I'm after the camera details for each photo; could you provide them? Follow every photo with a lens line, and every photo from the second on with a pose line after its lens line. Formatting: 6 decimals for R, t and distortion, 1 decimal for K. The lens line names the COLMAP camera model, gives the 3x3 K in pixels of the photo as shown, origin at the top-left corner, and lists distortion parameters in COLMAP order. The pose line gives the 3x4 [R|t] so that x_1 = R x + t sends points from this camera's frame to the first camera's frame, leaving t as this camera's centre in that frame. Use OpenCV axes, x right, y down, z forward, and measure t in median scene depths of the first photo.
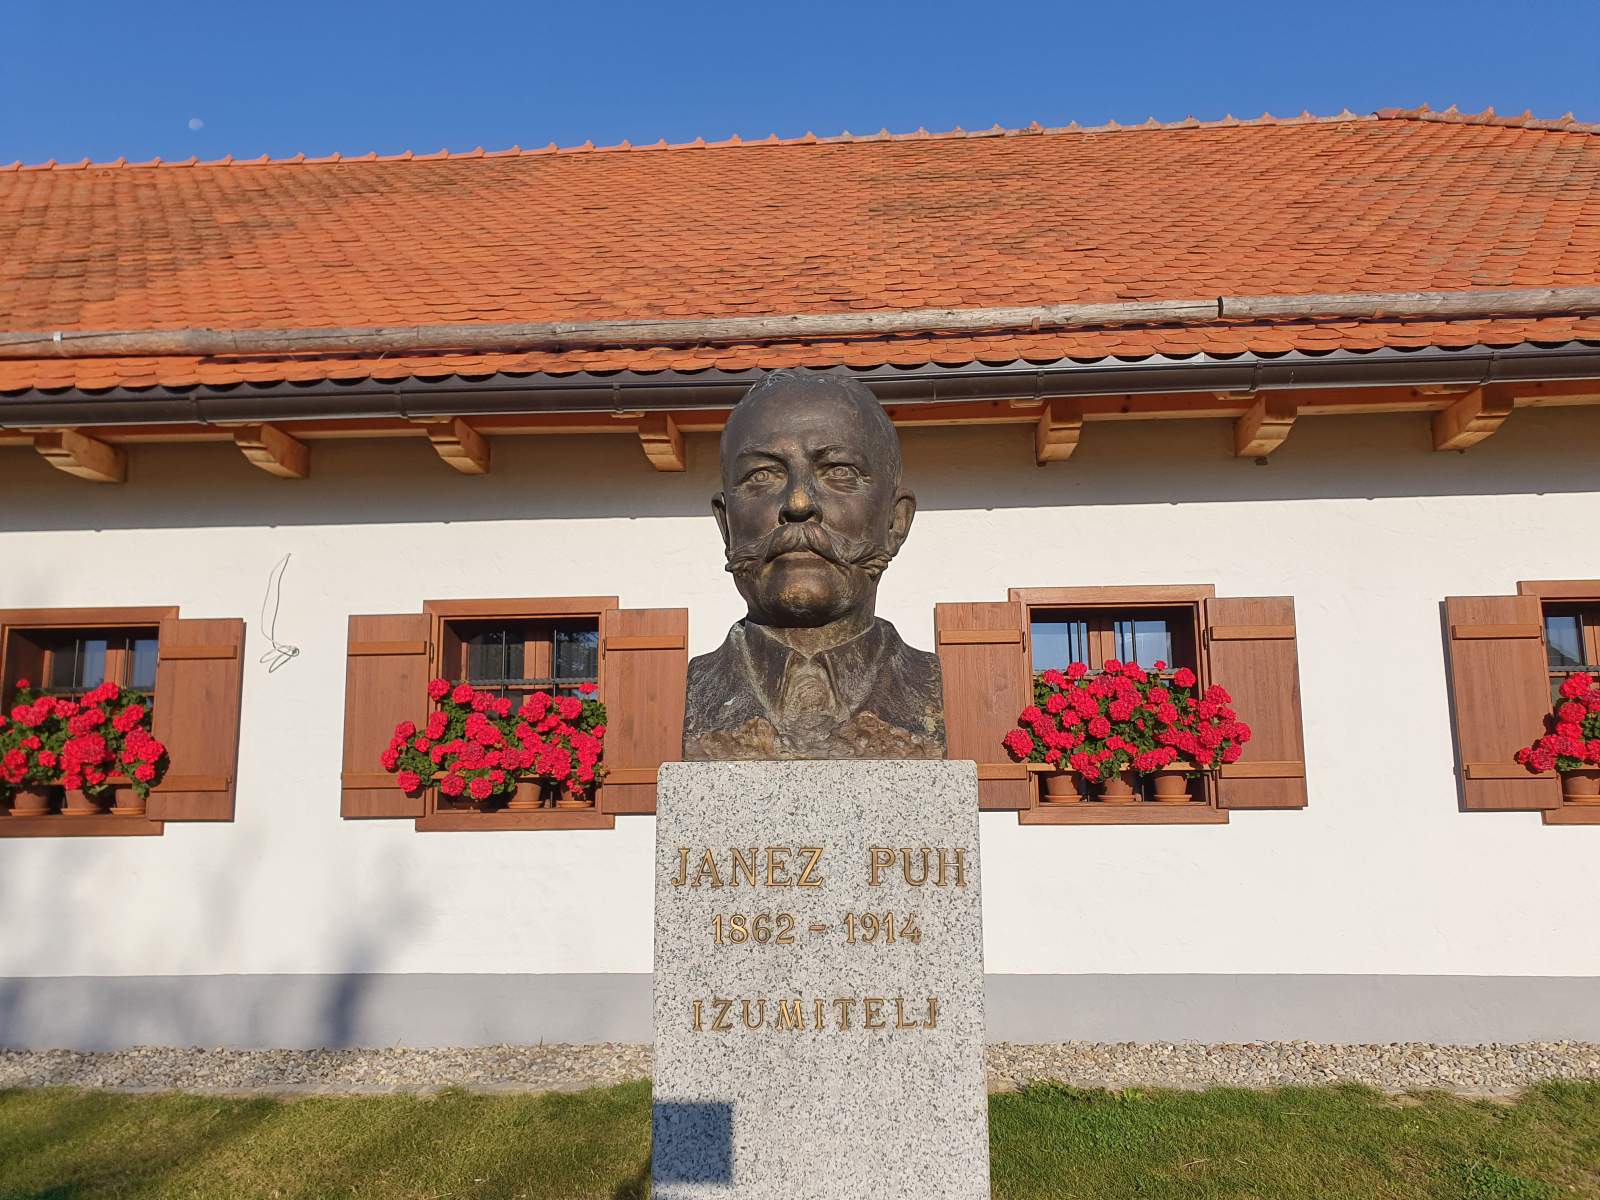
lens RADIAL K [[1213.7, 0, 800.0], [0, 1213.7, 600.0], [0, 0, 1]] dist [0.048849, 0.003663]
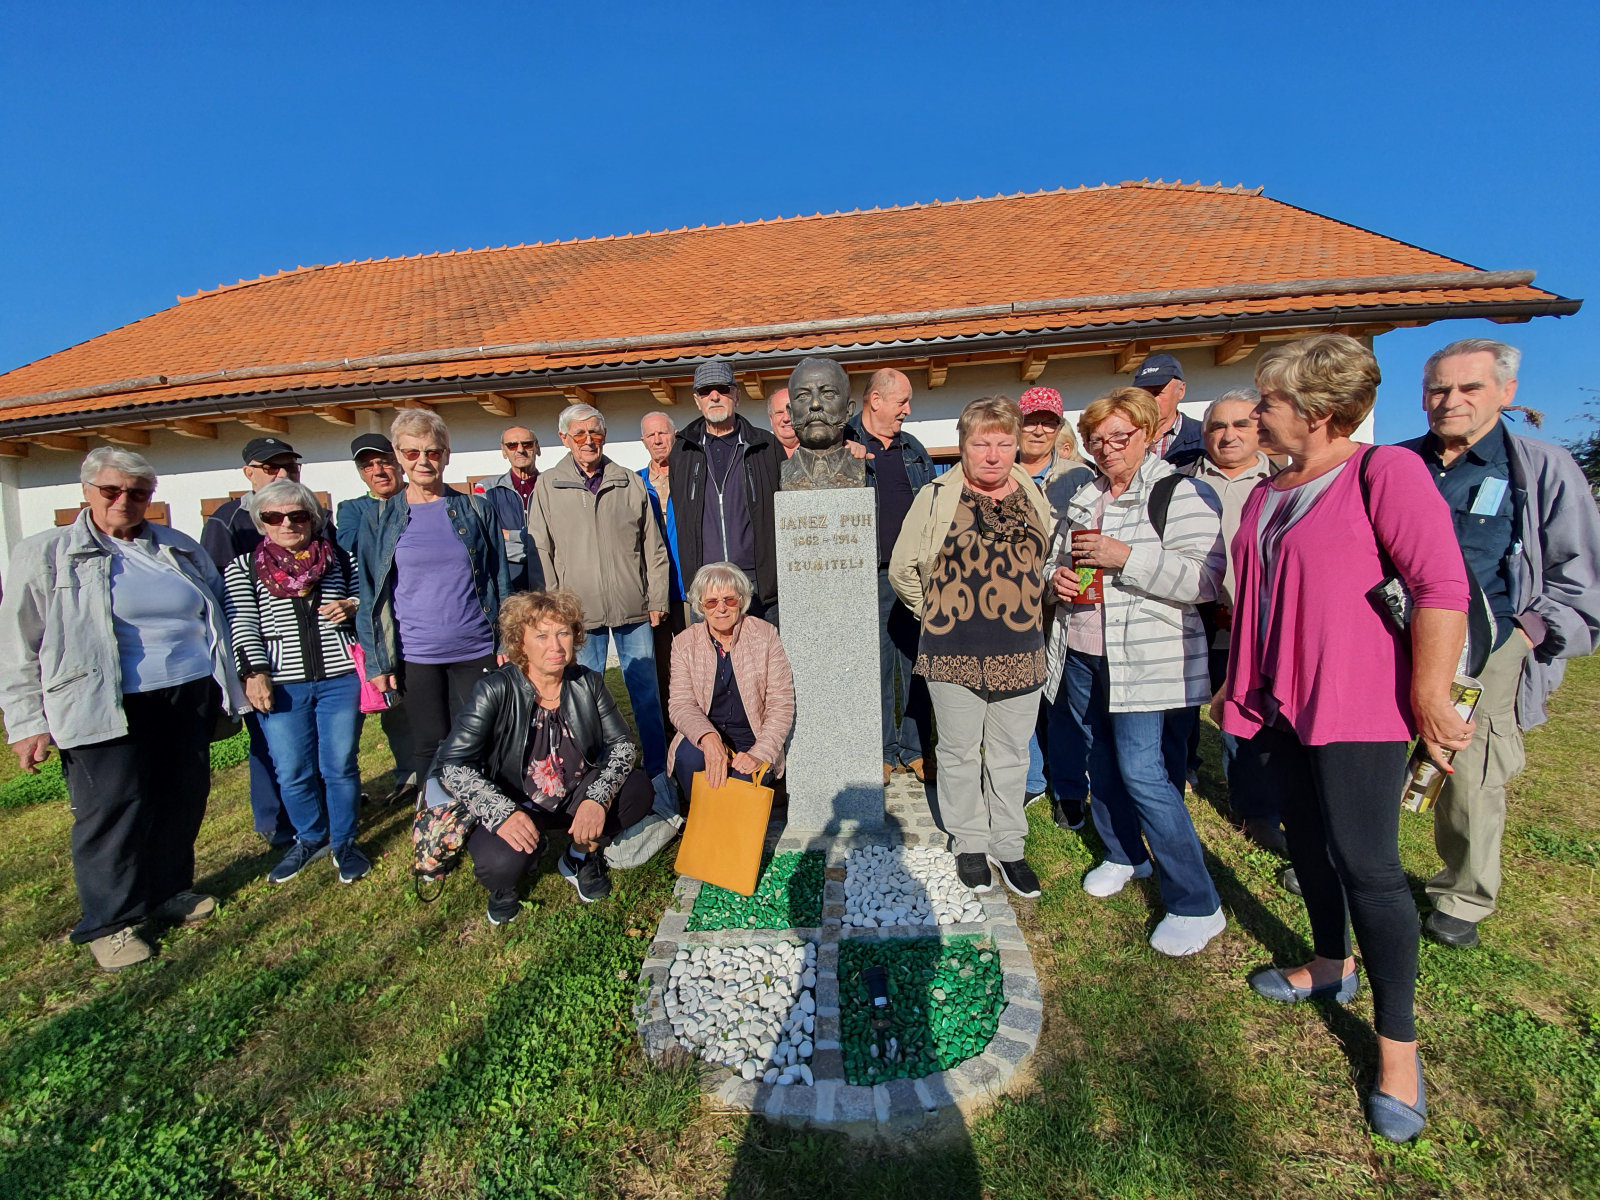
lens RADIAL K [[626.2, 0, 800.0], [0, 626.2, 600.0], [0, 0, 1]] dist [0.018505, -0.000077]
pose [[0.998643, -0.031936, -0.041126, 0.002564], [0.039580, 0.978782, 0.201046, 0.022976], [0.033833, -0.202401, 0.978718, -0.181254]]
